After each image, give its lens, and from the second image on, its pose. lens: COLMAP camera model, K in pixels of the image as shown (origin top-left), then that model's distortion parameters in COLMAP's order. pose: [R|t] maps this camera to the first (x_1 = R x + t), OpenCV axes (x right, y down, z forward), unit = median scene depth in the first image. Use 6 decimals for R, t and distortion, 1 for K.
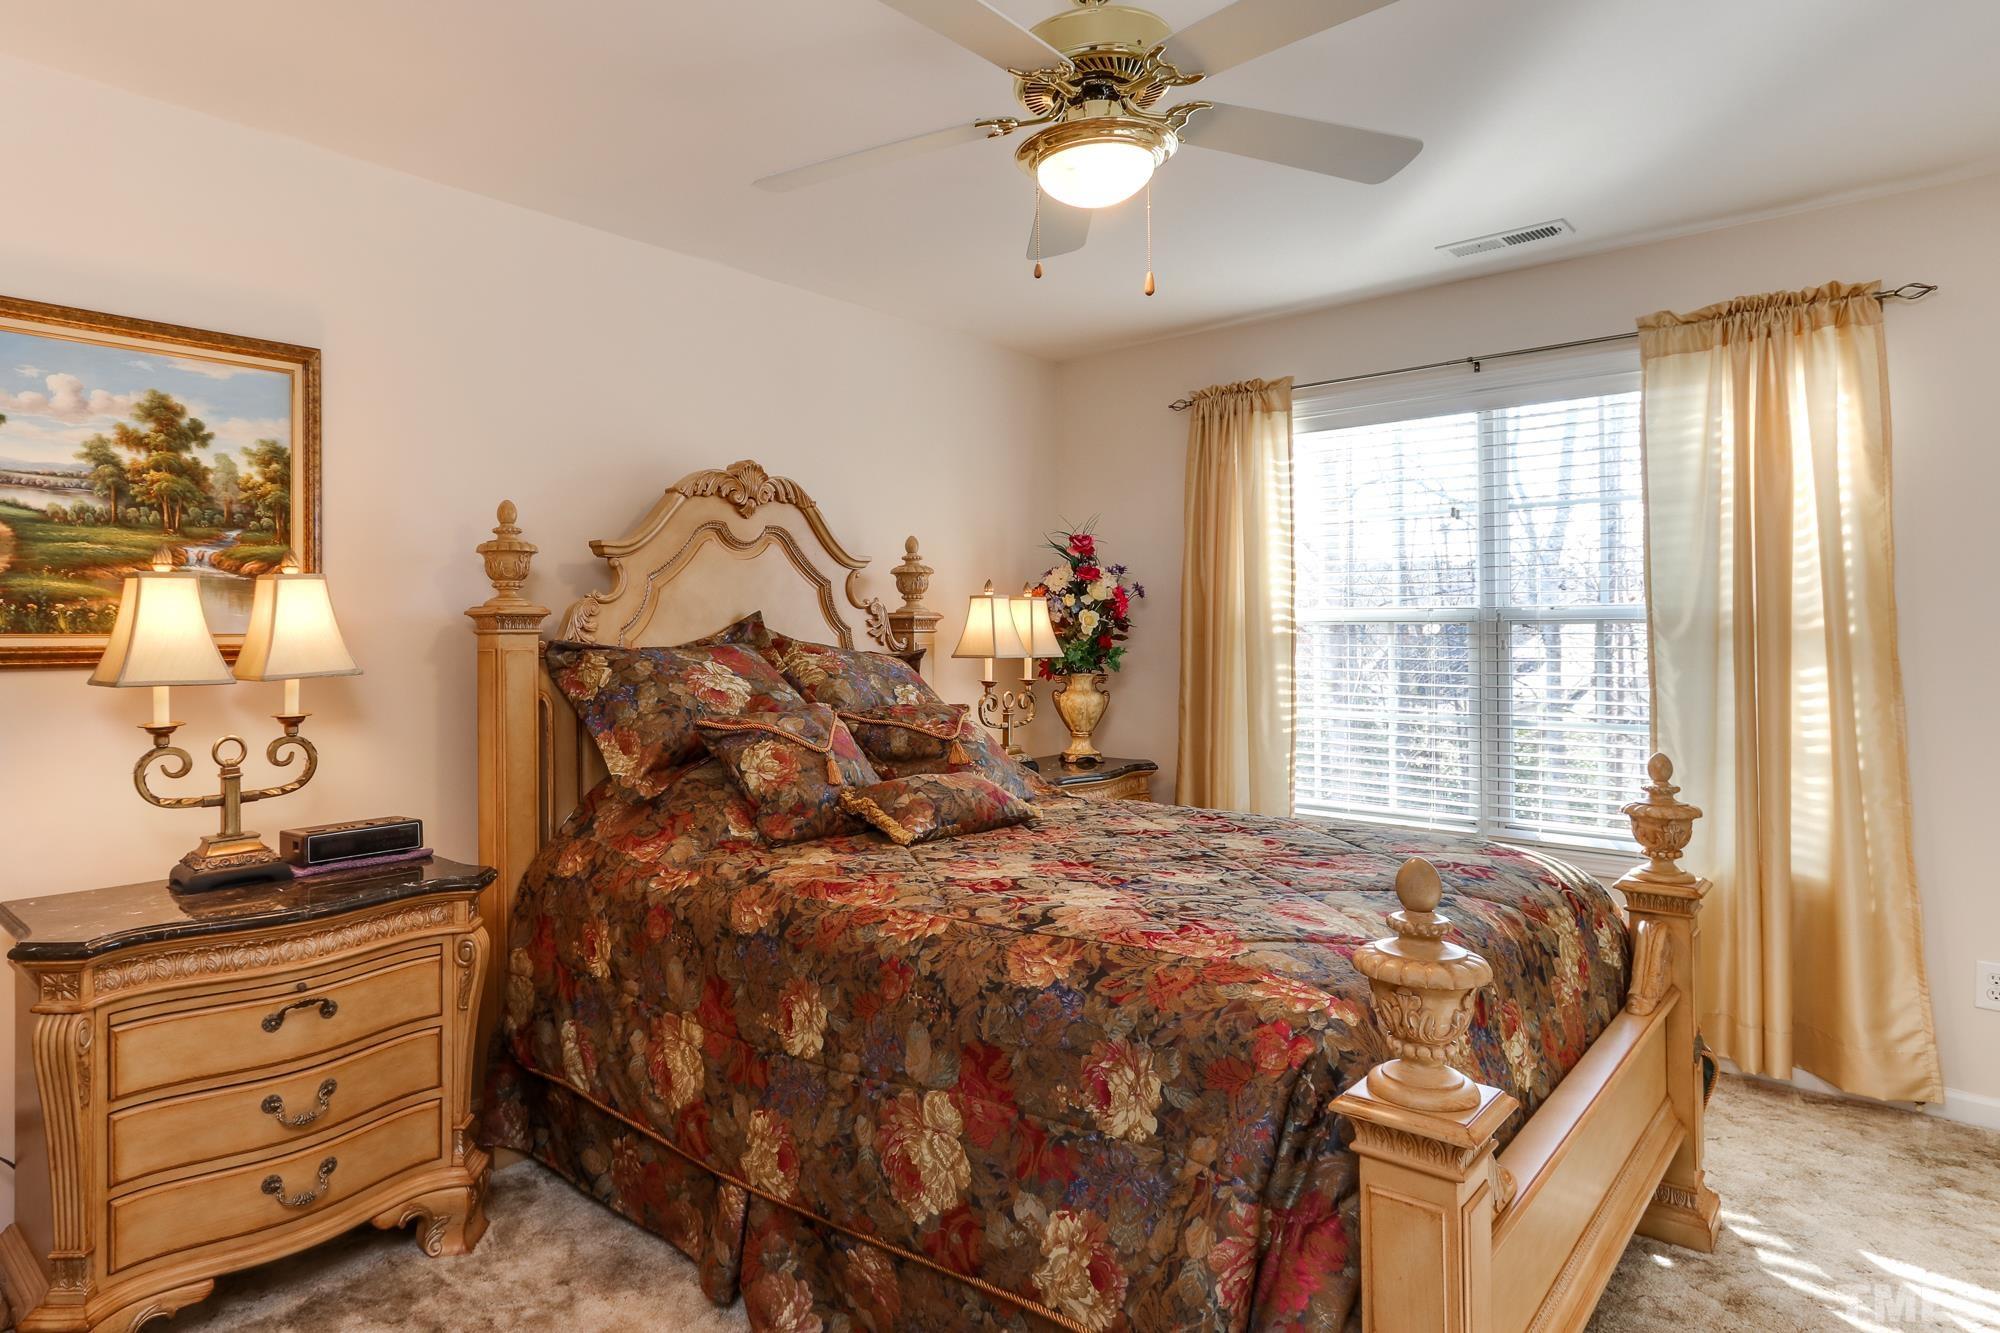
lens RADIAL K [[1085.7, 0, 1002.7], [0, 1085.7, 633.8], [0, 0, 1]] dist [-0.002187, -0.000480]
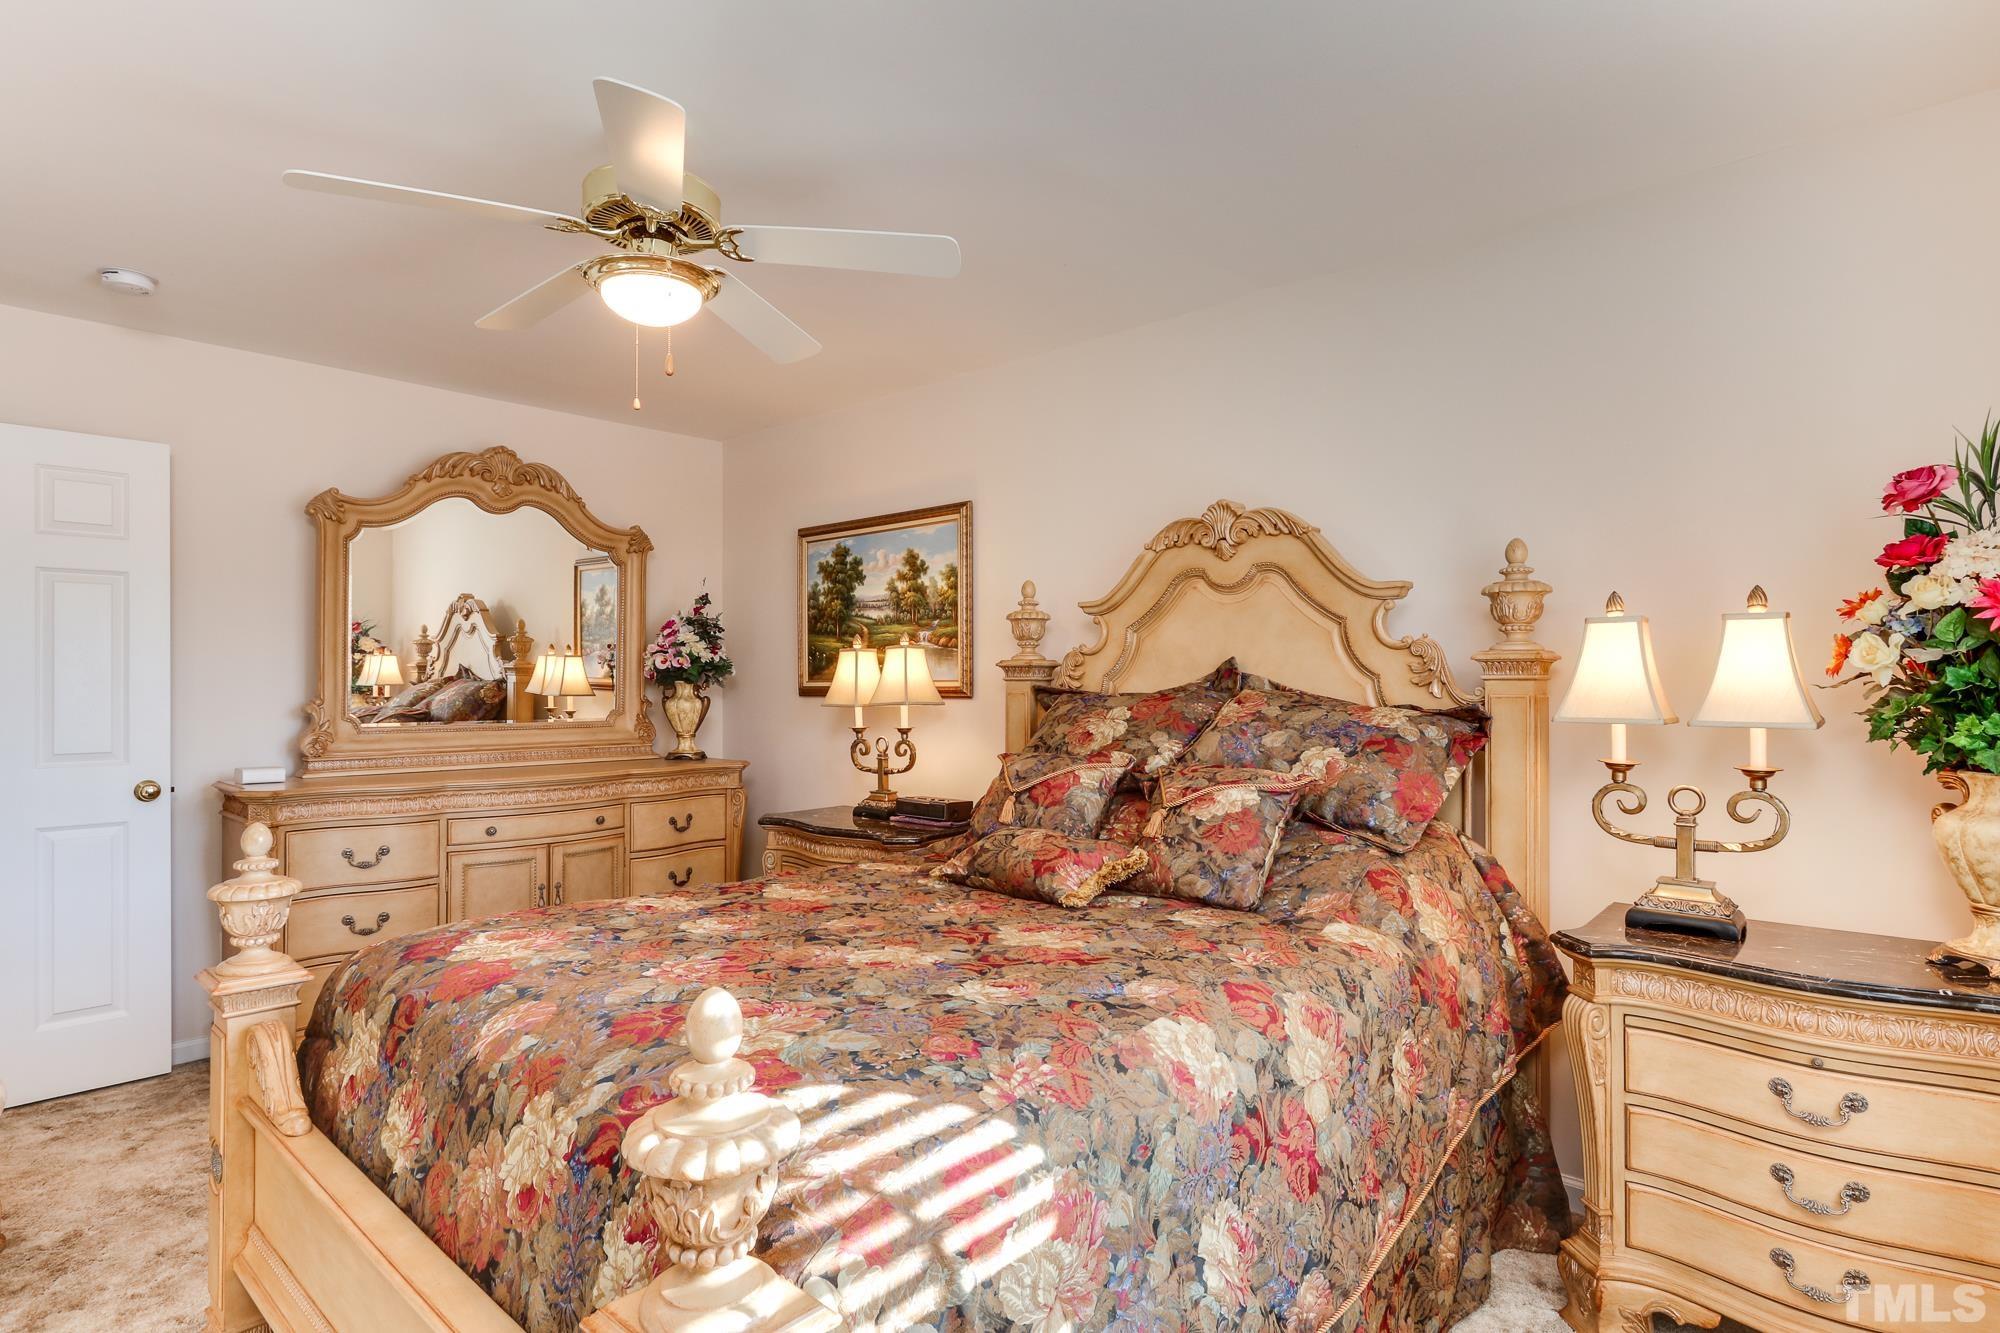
lens RADIAL K [[1021.8, 0, 971.3], [0, 1021.8, 678.4], [0, 0, 1]] dist [-0.003377, -0.000675]
pose [[-0.024803, -0.003779, -0.999685, 0.916310], [-0.006049, 0.999975, -0.003630, 0.002687], [0.999674, 0.005957, -0.024825, 1.103813]]
